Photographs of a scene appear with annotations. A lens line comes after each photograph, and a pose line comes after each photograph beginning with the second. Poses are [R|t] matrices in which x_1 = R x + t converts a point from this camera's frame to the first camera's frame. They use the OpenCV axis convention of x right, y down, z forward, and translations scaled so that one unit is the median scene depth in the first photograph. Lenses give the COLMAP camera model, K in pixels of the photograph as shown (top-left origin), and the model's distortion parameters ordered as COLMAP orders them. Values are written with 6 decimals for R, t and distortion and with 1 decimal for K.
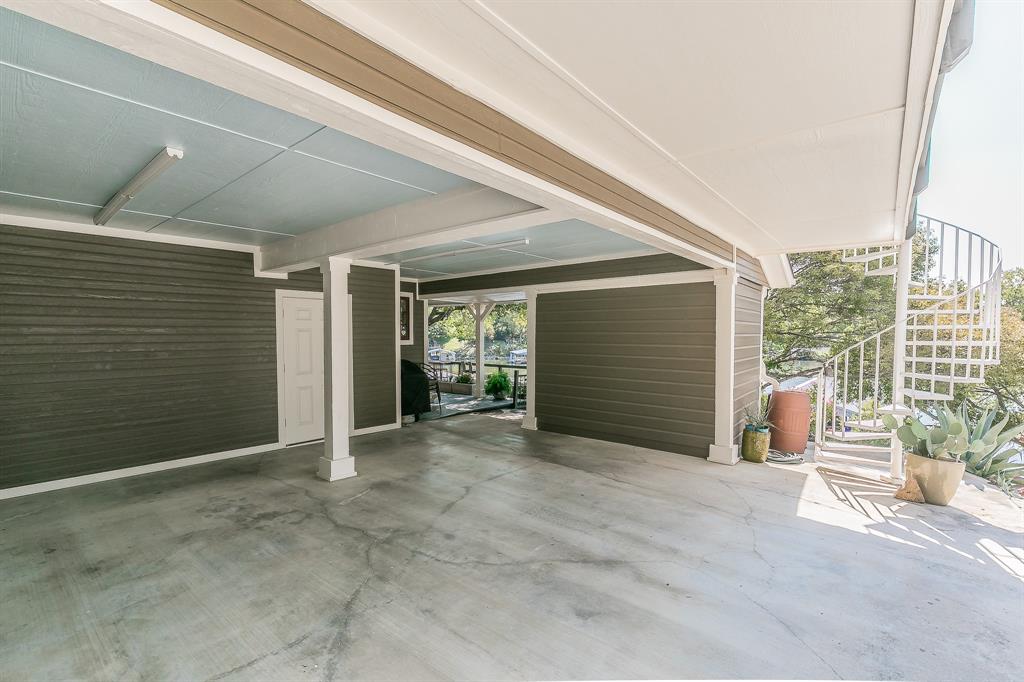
lens RADIAL K [[432.3, 0, 516.7], [0, 432.3, 345.3], [0, 0, 1]] dist [0.001746, 0.000477]
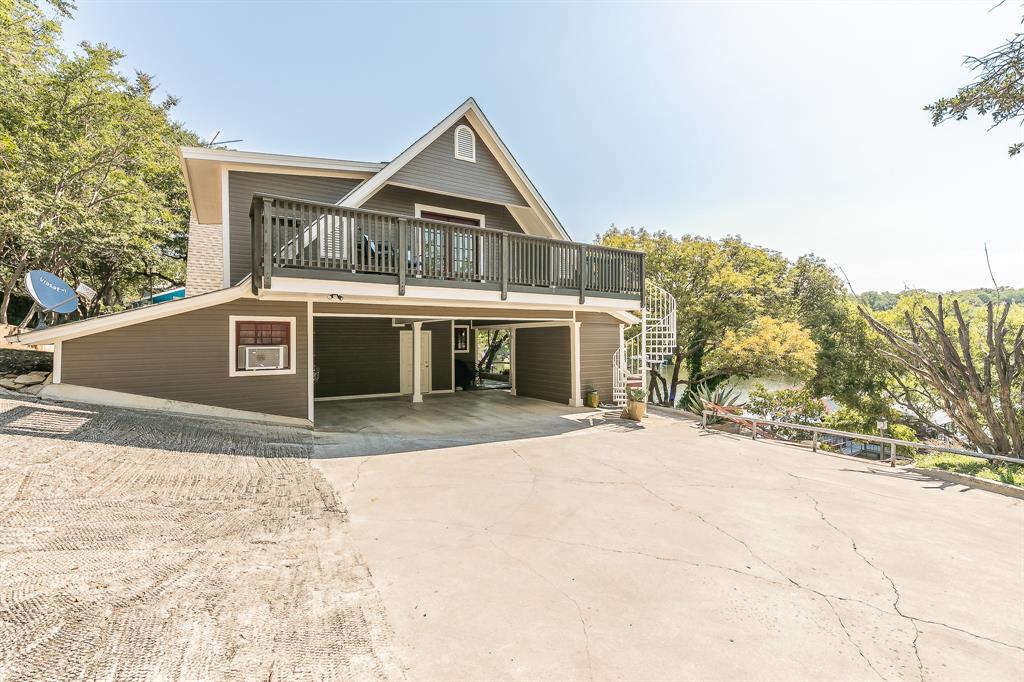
lens RADIAL K [[454.3, 0, 527.7], [0, 454.3, 336.3], [0, 0, 1]] dist [-0.001339, 0.000094]
pose [[0.955547, -0.008711, -0.294709, 0.722370], [-0.000537, 0.999510, -0.031286, -0.012608], [0.294837, 0.030054, 0.955075, -1.008951]]
